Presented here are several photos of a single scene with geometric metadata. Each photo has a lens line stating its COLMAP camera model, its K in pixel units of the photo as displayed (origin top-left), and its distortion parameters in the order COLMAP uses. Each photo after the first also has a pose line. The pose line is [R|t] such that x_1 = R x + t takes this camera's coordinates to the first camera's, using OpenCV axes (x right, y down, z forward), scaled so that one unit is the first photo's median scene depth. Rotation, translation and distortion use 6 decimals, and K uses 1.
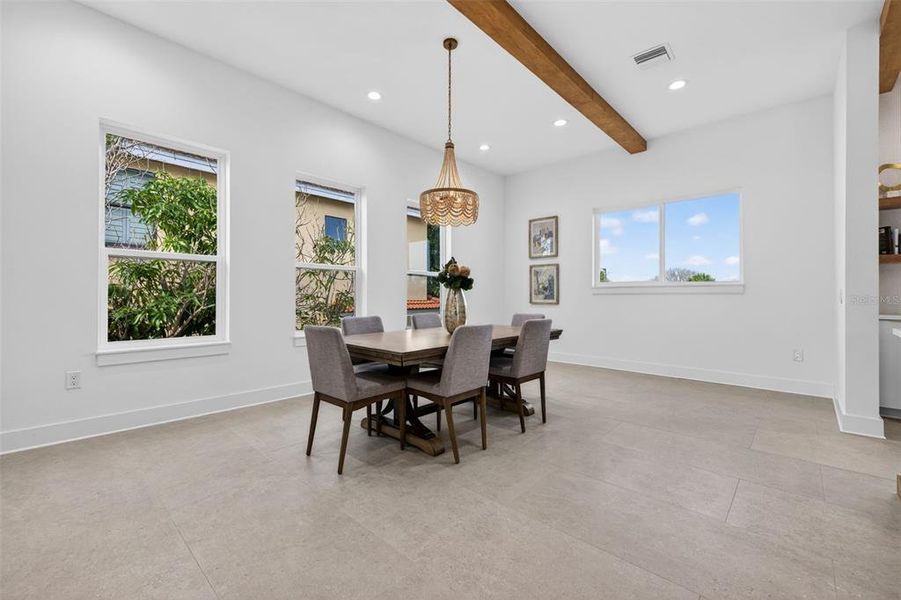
lens RADIAL K [[378.5, 0, 448.1], [0, 378.5, 293.8], [0, 0, 1]] dist [0.002930, -0.000772]
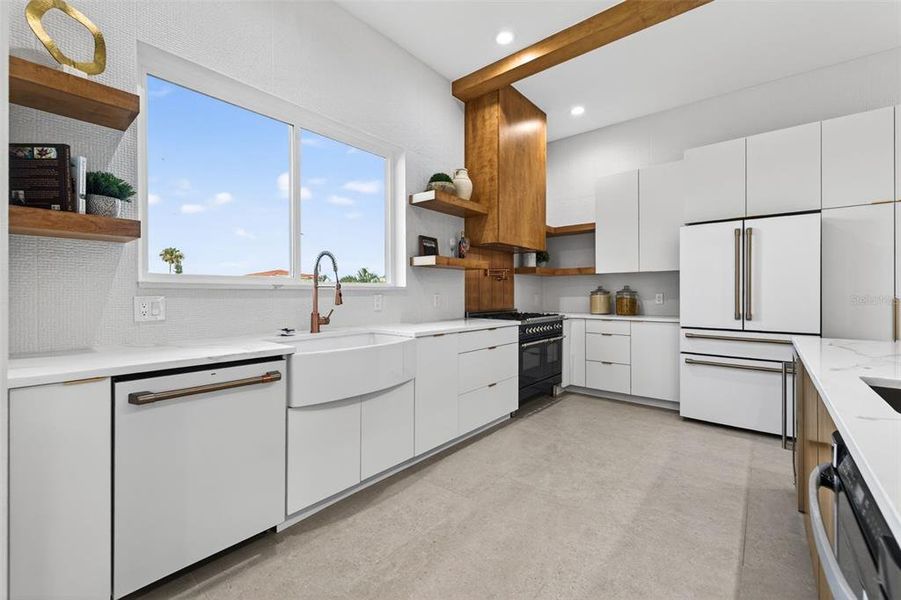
lens RADIAL K [[378.5, 0, 438.8], [0, 378.5, 294.4], [0, 0, 1]] dist [0.002930, -0.000772]
pose [[-0.049985, -0.002613, 0.998747, 0.528546], [-0.000666, 0.999996, 0.002582, -0.010872], [-0.998750, -0.000536, -0.049986, 0.446322]]
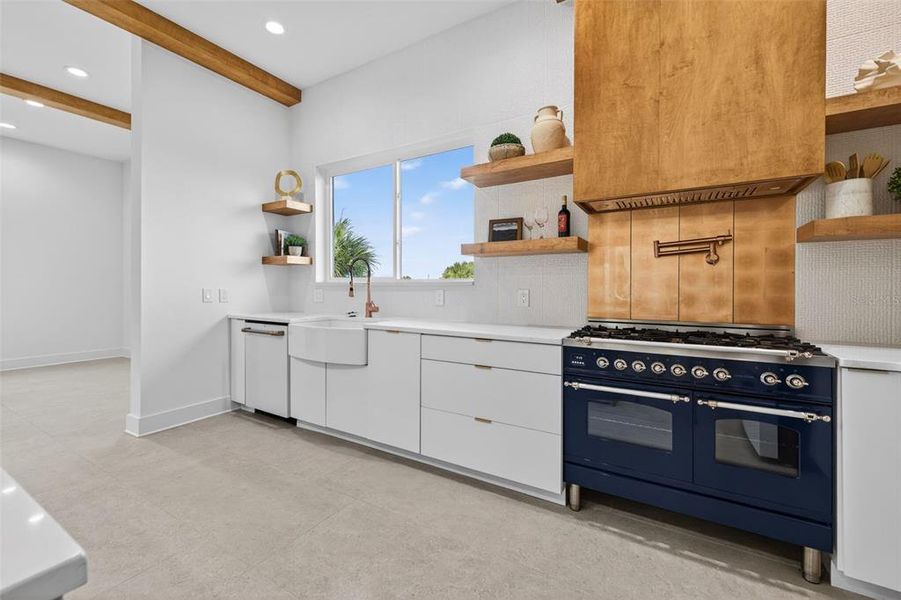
lens RADIAL K [[378.5, 0, 451.4], [0, 378.5, 292.8], [0, 0, 1]] dist [0.002930, -0.000772]
pose [[0.976029, 0.003424, 0.217616, 1.031051], [-0.005941, 0.999923, 0.010913, -0.010709], [-0.217562, -0.011945, 0.975973, -0.103922]]
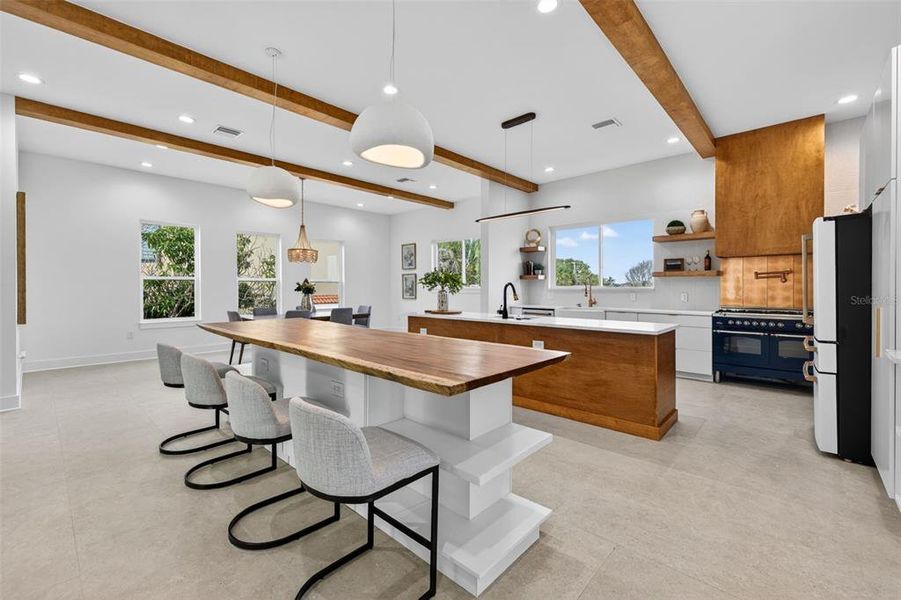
lens RADIAL K [[378.5, 0, 447.6], [0, 378.5, 291.8], [0, 0, 1]] dist [0.002930, -0.000772]
pose [[0.999978, -0.003929, 0.005343, 0.523854], [0.003842, 0.999862, 0.016185, -0.035418], [-0.005406, -0.016164, 0.999855, -0.743293]]
